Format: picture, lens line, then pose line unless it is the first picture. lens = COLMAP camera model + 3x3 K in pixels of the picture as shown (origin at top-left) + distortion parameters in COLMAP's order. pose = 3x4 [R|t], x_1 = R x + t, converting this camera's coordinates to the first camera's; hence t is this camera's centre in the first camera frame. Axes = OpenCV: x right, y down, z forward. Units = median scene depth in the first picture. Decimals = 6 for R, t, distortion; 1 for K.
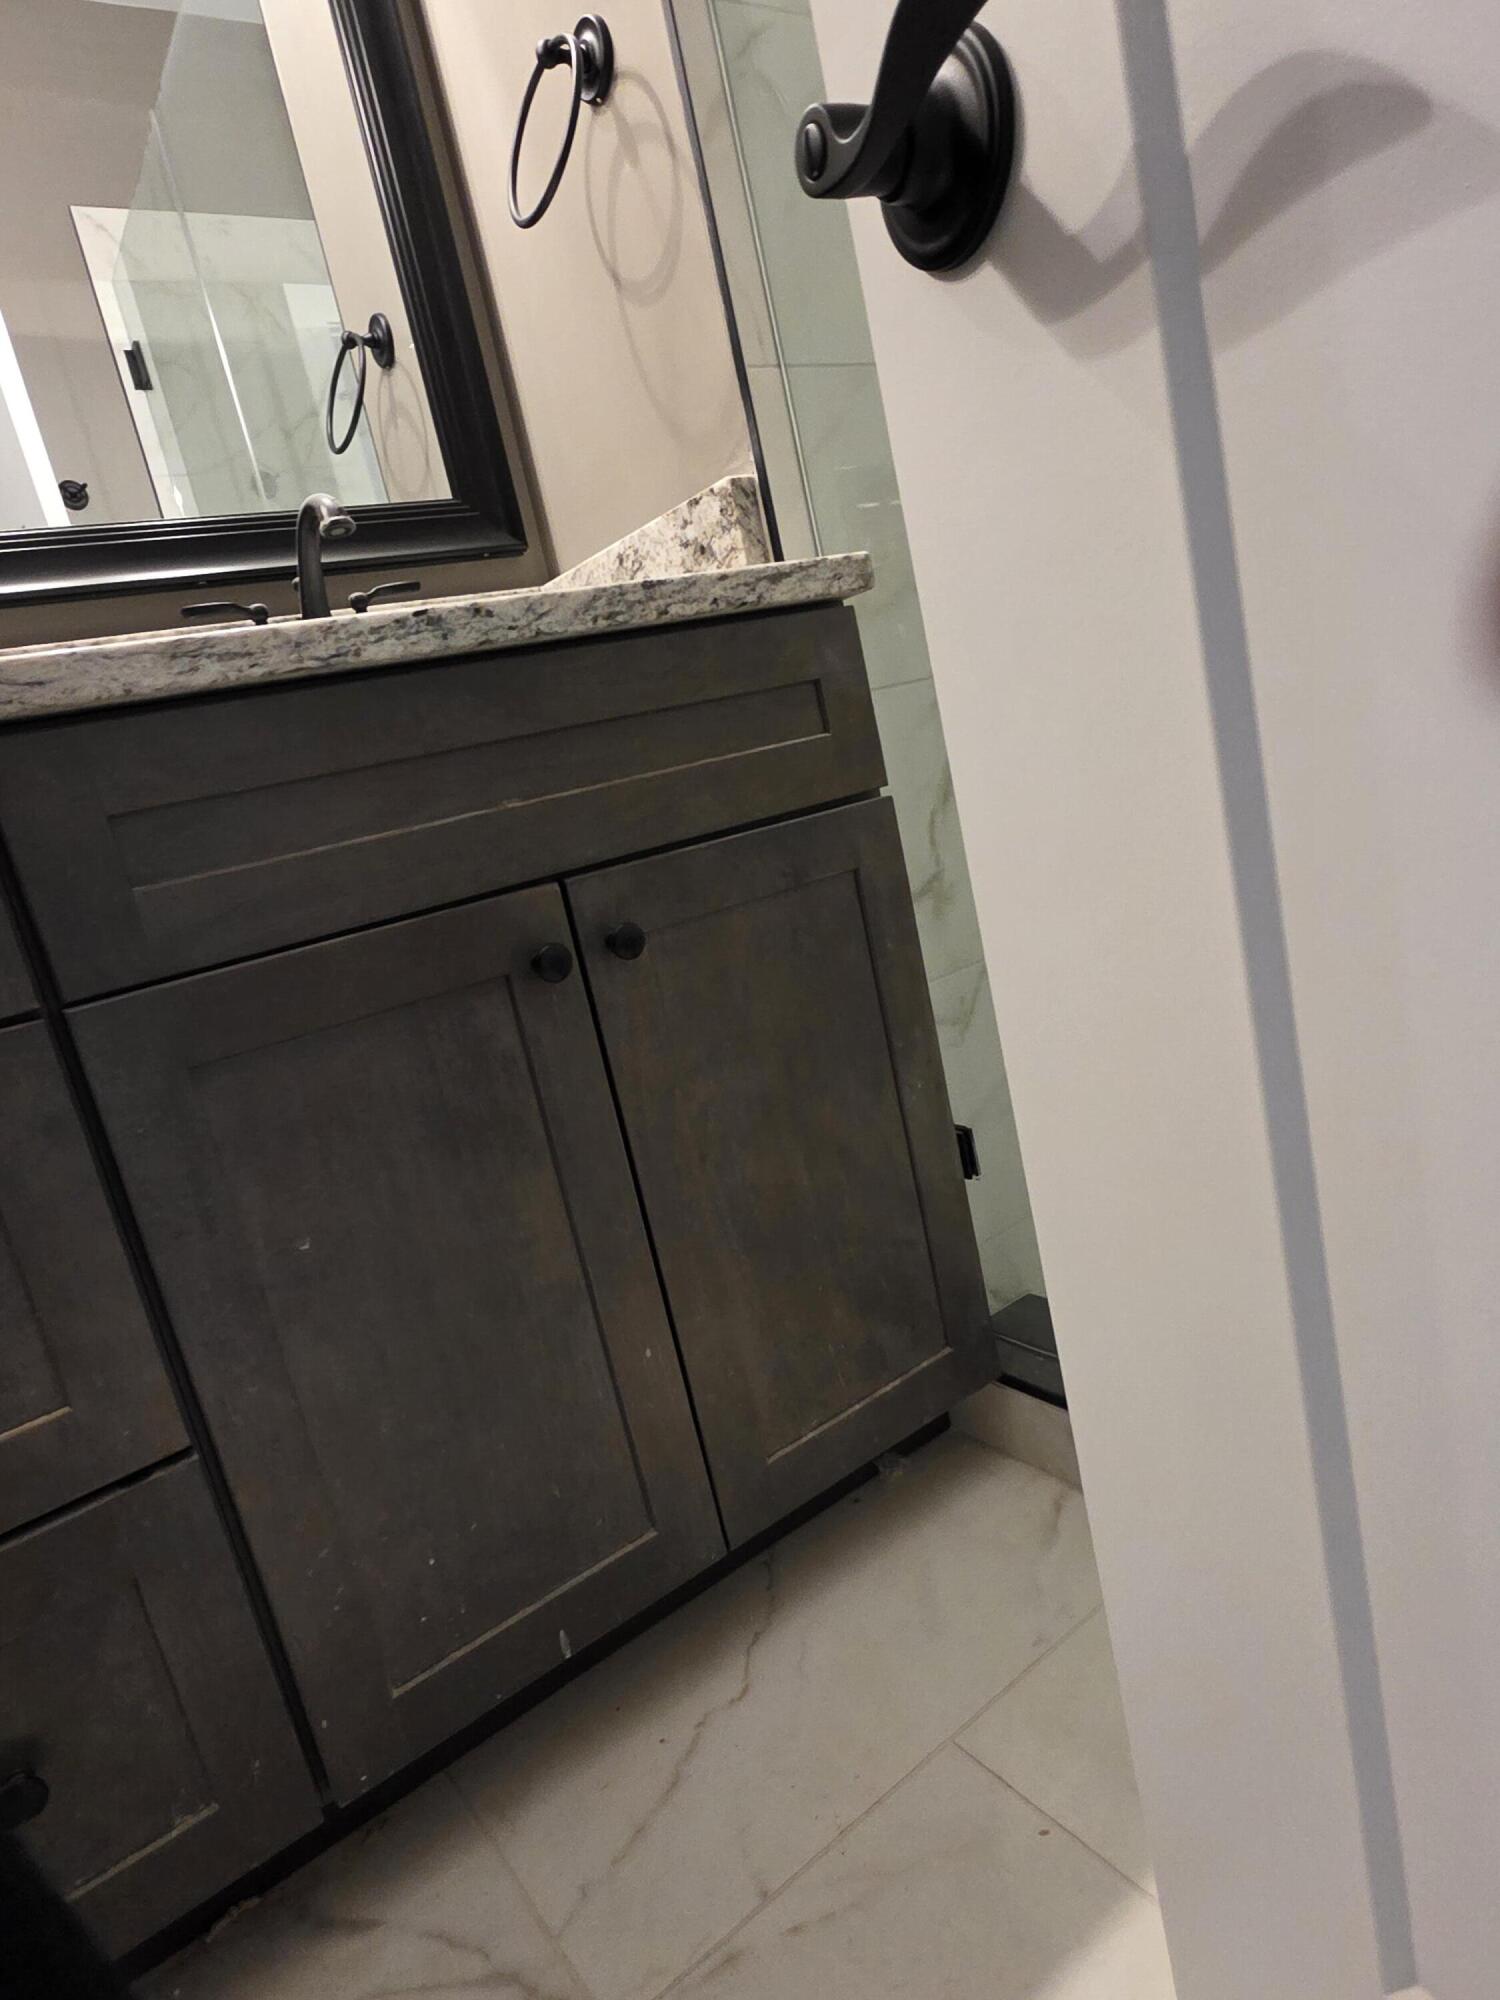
lens RADIAL K [[1182.0, 0, 751.1], [0, 1182.0, 1002.7], [0, 0, 1]] dist [0.004536, -0.002648]
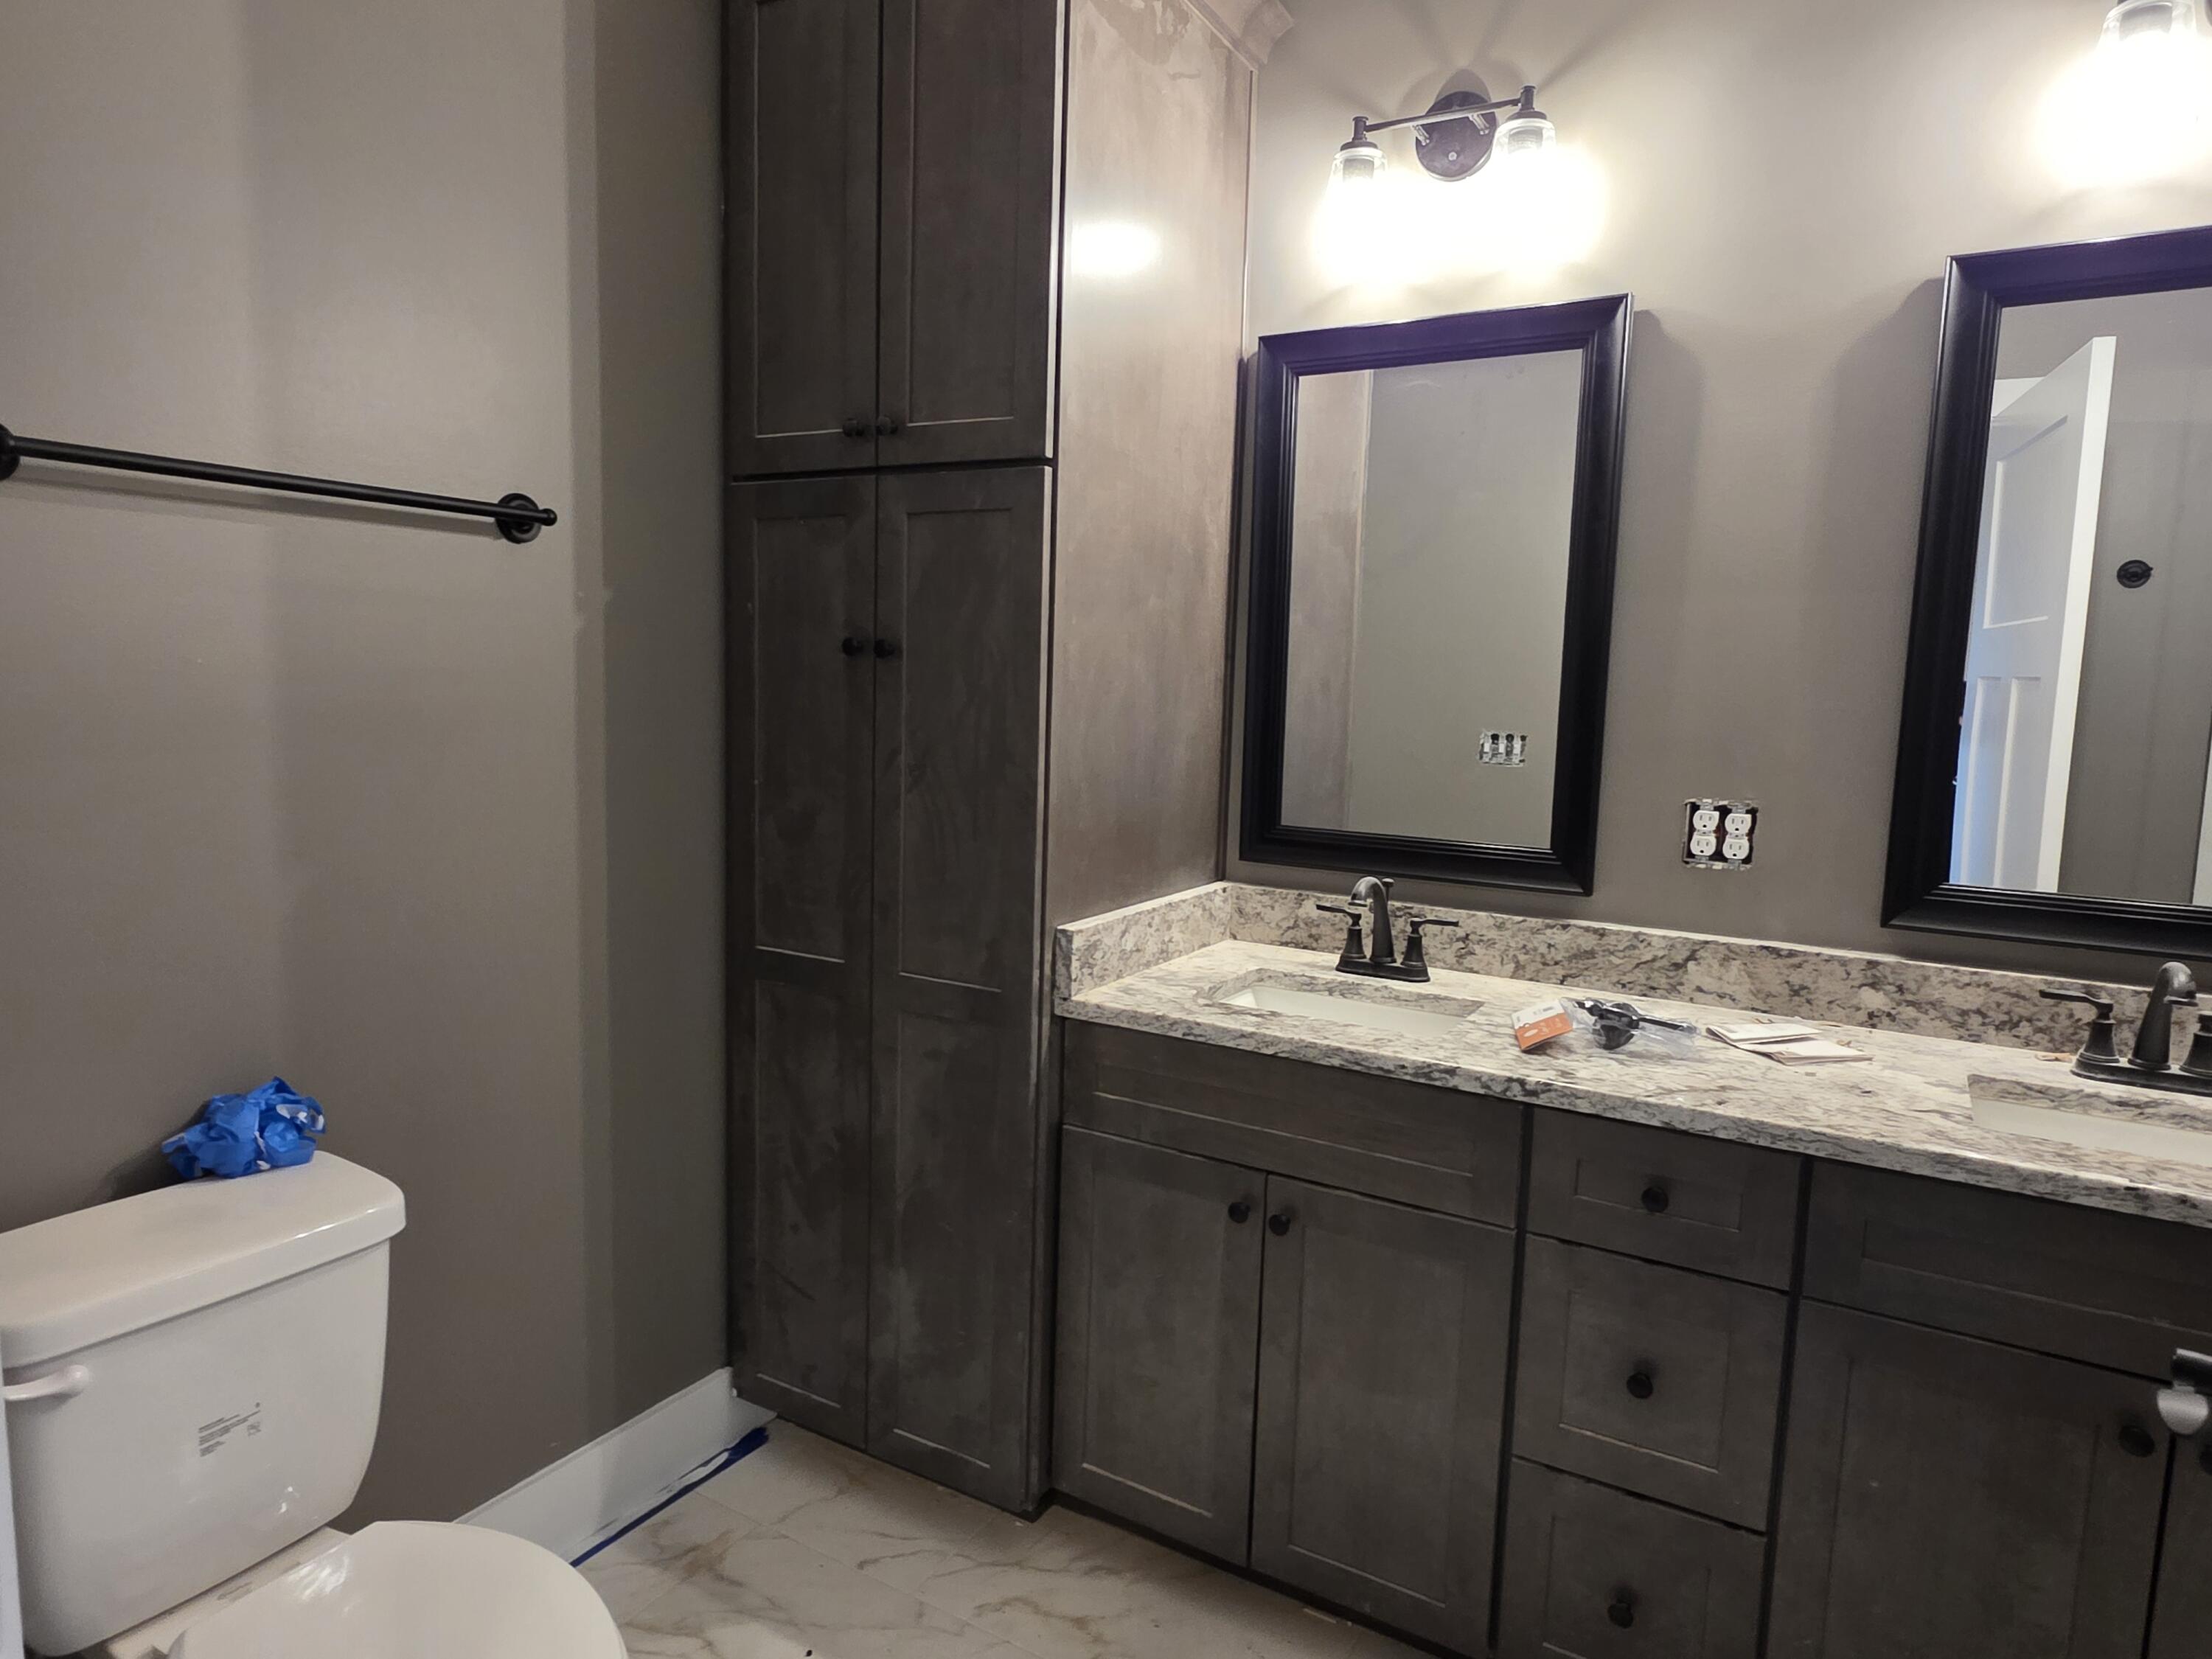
lens RADIAL K [[1307.3, 0, 1103.8], [0, 1307.3, 828.3], [0, 0, 1]] dist [0.004536, -0.002648]
pose [[0.414212, 0.336474, -0.845703, 0.438142], [-0.293885, 0.928834, 0.225609, -0.778968], [0.861429, 0.155090, 0.483618, -1.003425]]
